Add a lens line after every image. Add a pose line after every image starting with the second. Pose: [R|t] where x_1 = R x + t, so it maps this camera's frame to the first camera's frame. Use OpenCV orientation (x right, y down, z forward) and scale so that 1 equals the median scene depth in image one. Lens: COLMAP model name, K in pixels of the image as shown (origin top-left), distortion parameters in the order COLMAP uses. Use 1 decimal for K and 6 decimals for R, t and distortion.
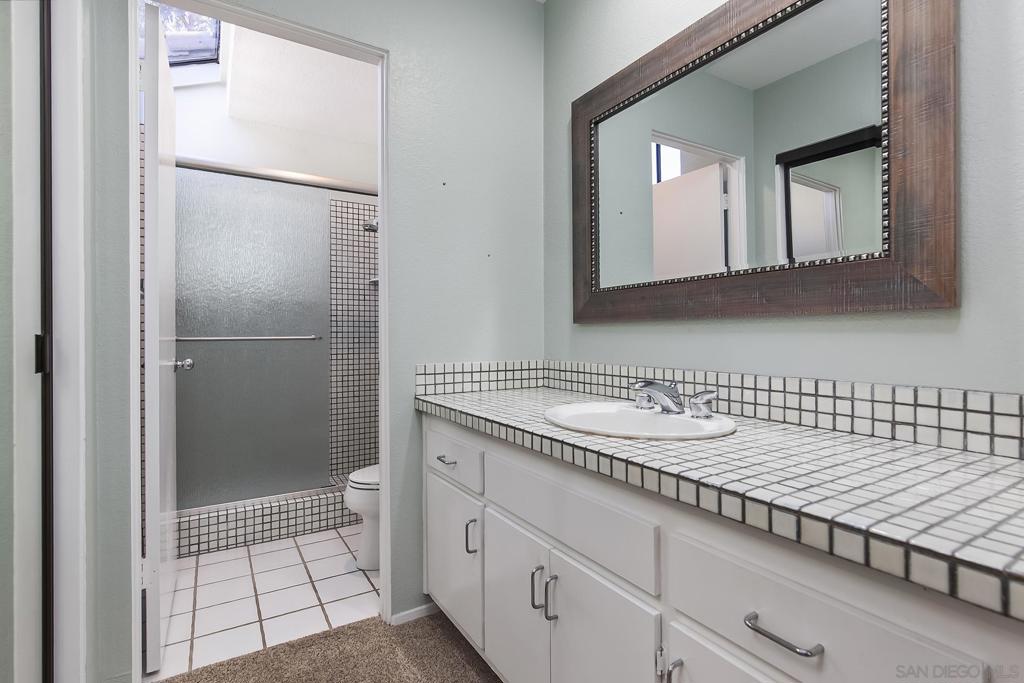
lens RADIAL K [[484.8, 0, 514.0], [0, 484.8, 333.8], [0, 0, 1]] dist [0.001581, 0.001474]
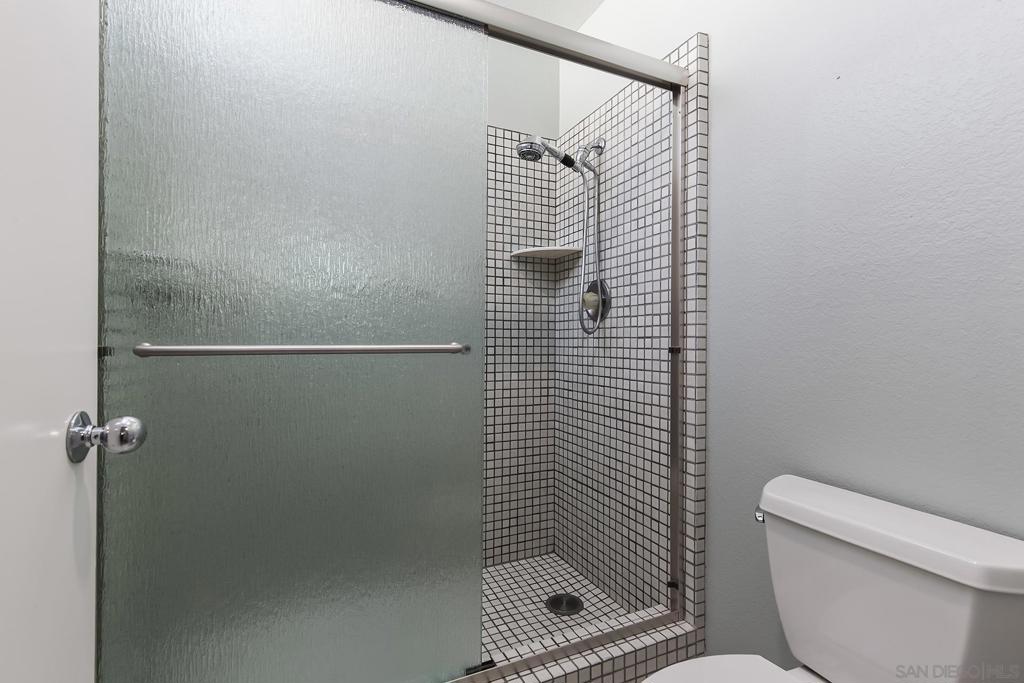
lens RADIAL K [[467.3, 0, 512.3], [0, 467.3, 342.2], [0, 0, 1]] dist [0.012698, -0.001538]
pose [[0.992433, 0.009223, -0.122439, -0.321813], [-0.009278, 0.999957, 0.000118, 0.003136], [0.122435, 0.001019, 0.992476, 0.593722]]
